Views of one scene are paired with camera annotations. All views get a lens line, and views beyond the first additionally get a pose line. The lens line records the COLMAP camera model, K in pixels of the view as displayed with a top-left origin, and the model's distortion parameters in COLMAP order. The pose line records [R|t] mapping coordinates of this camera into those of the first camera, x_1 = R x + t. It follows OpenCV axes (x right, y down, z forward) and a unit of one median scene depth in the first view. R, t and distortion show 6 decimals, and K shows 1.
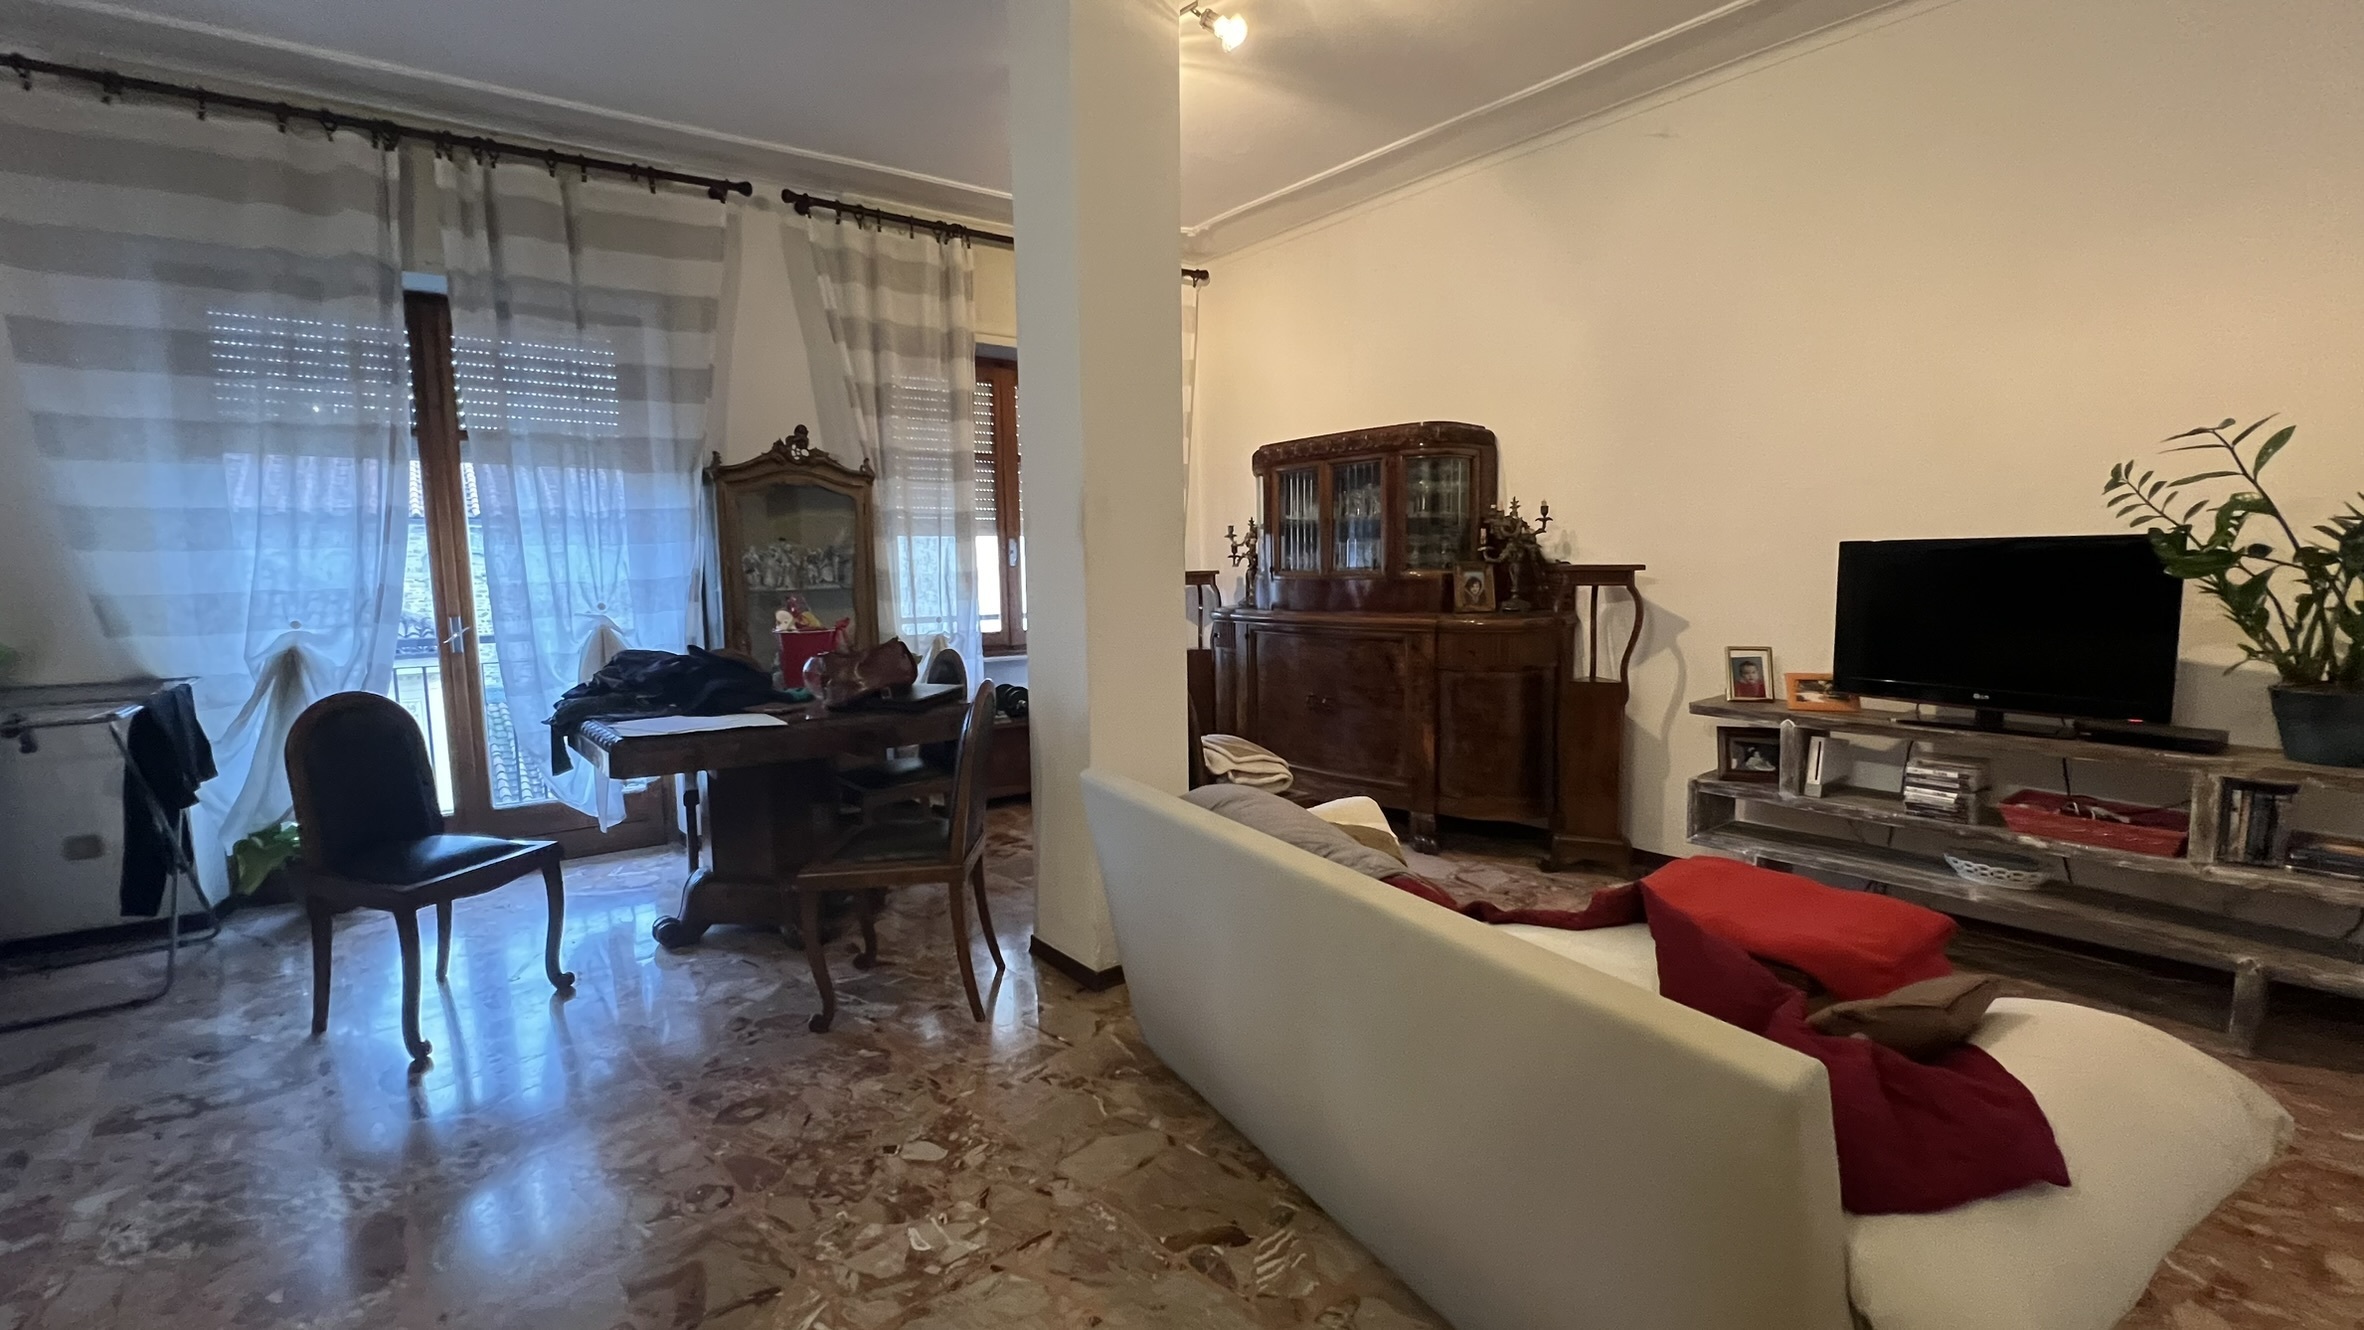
lens RADIAL K [[951.6, 0, 1180.9], [0, 951.6, 665.1], [0, 0, 1]] dist [-0.002800, 0.000057]
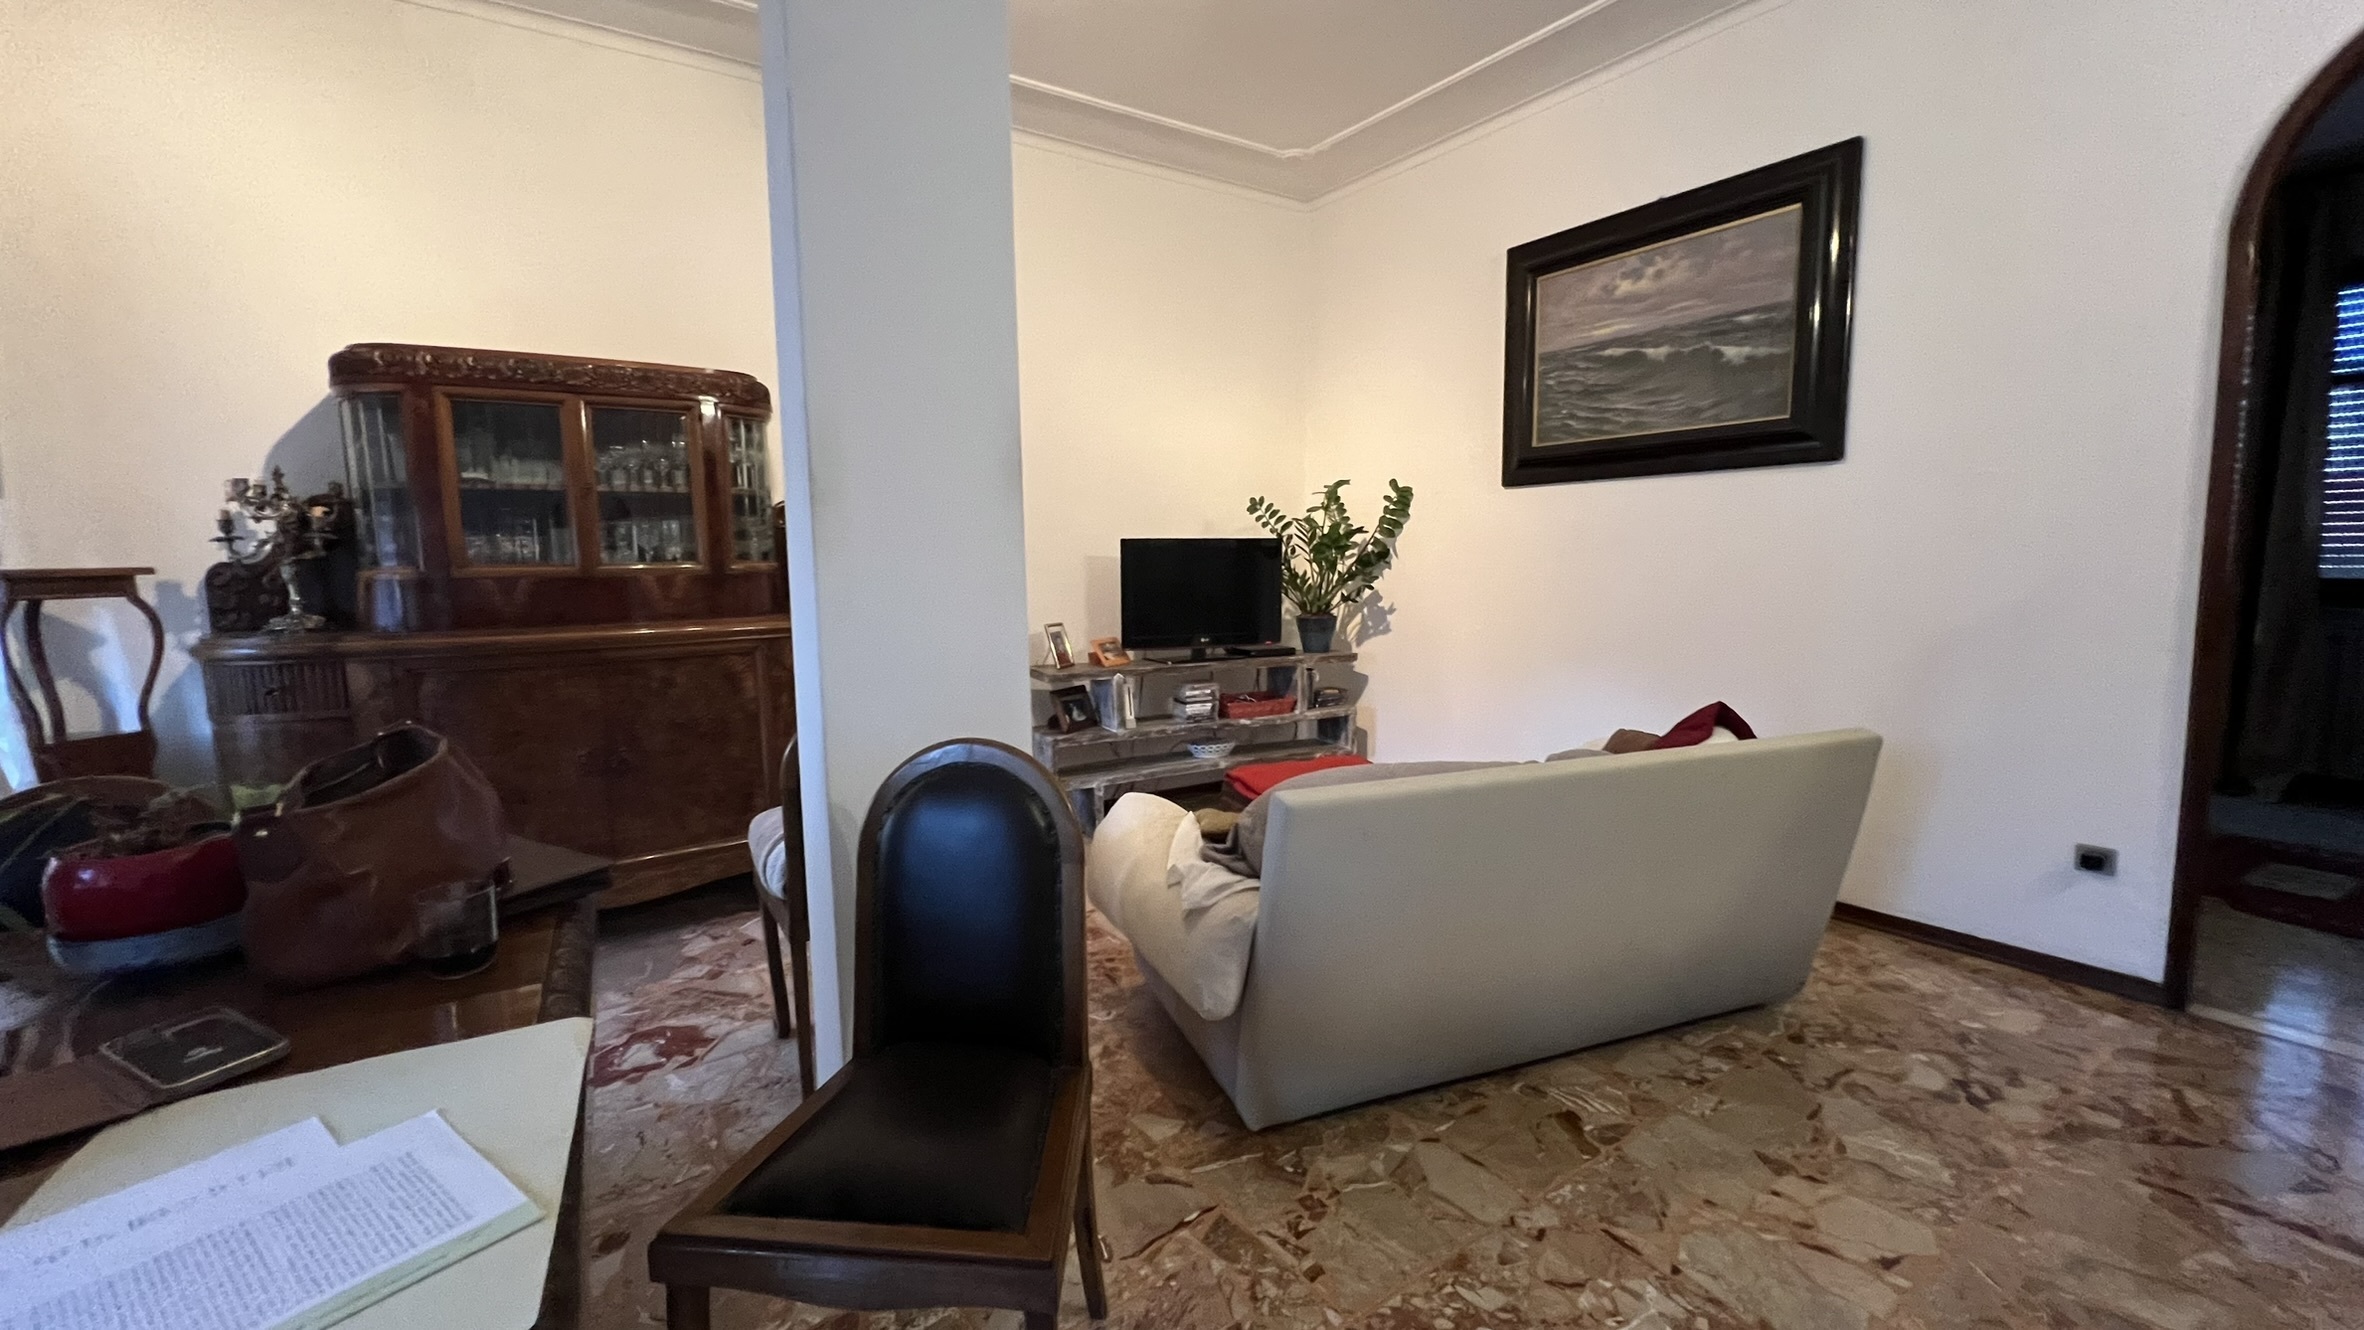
lens RADIAL K [[951.6, 0, 1180.5], [0, 951.6, 661.1], [0, 0, 1]] dist [-0.002800, 0.000057]
pose [[0.150380, -0.091836, 0.984354, -0.732827], [0.112404, 0.990808, 0.075266, -0.056265], [-0.982217, 0.099327, 0.159321, 0.819712]]
